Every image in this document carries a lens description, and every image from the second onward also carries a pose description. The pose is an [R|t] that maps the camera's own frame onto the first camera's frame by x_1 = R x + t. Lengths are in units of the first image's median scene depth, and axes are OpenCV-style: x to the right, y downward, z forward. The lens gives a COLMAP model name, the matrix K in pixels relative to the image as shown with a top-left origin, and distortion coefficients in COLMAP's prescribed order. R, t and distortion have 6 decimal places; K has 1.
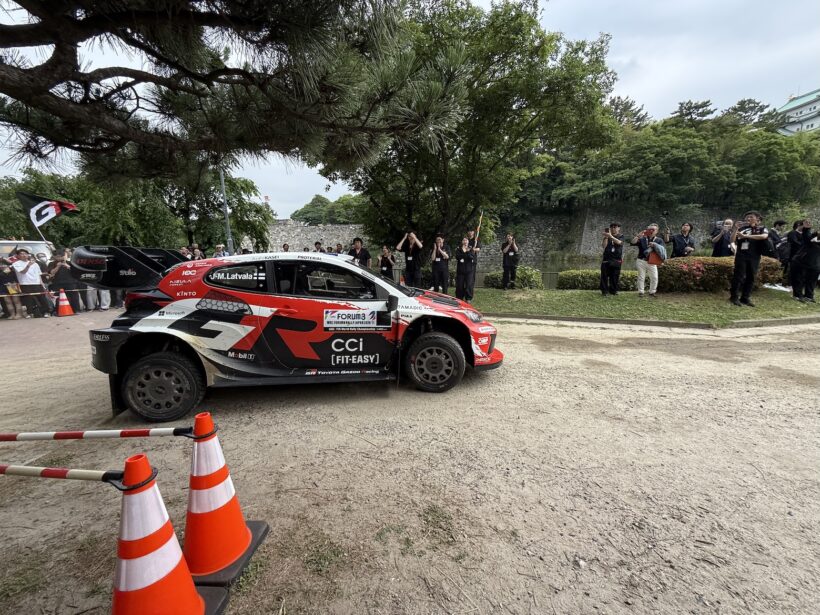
lens RADIAL K [[329.1, 0, 408.9], [0, 329.1, 308.9], [0, 0, 1]] dist [-0.001068, 0.000454]
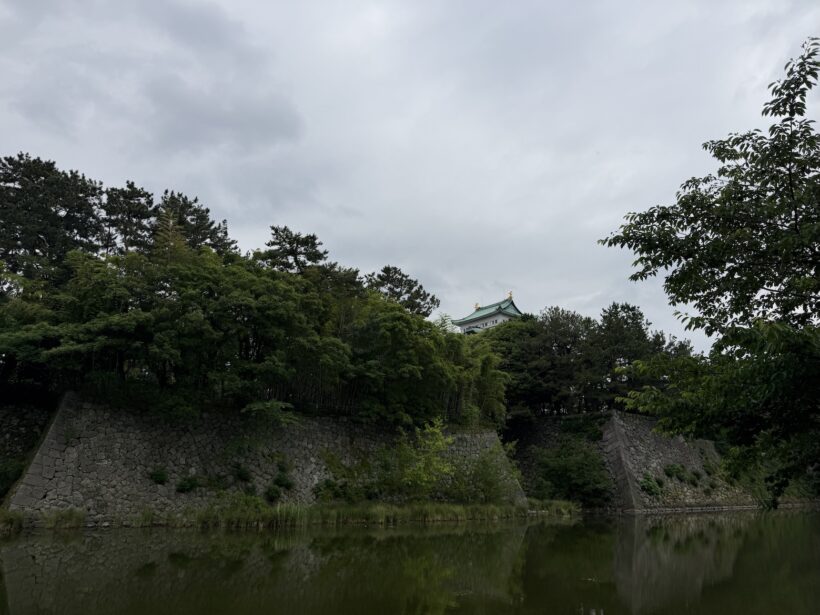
lens RADIAL K [[572.8, 0, 409.3], [0, 572.8, 307.6], [0, 0, 1]] dist [0.091320, -0.123398]
pose [[0.797208, 0.206269, 0.567374, 0.869177], [0.081932, 0.894158, -0.440192, -0.099028], [-0.598119, 0.397411, 0.695929, 0.422302]]
